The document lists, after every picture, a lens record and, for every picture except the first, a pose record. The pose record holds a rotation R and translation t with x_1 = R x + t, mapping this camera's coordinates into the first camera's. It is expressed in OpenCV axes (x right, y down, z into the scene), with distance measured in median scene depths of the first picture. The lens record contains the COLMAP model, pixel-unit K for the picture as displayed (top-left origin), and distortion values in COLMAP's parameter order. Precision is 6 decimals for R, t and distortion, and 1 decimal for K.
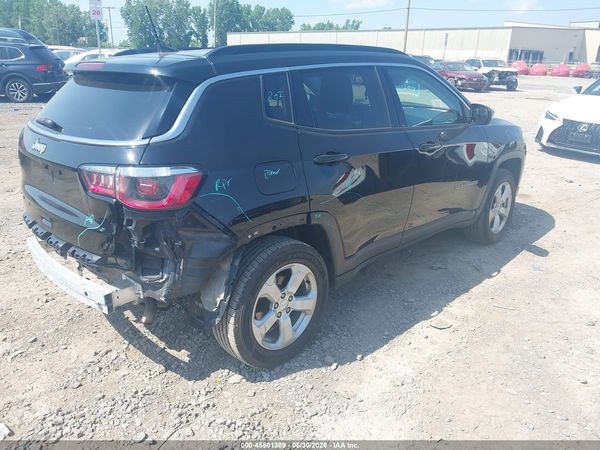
lens RADIAL K [[505.8, 0, 299.9], [0, 505.8, 210.9], [0, 0, 1]] dist [0.004422, -0.008426]
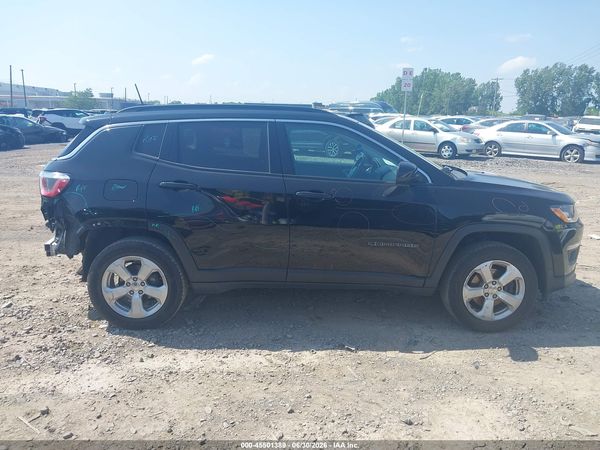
lens RADIAL K [[505.8, 0, 299.9], [0, 505.8, 210.9], [0, 0, 1]] dist [0.004422, -0.008426]
pose [[0.681427, 0.126716, -0.720833, 1.338962], [-0.218705, 0.975151, -0.035326, -0.068512], [0.698445, 0.181722, 0.692208, 0.351637]]
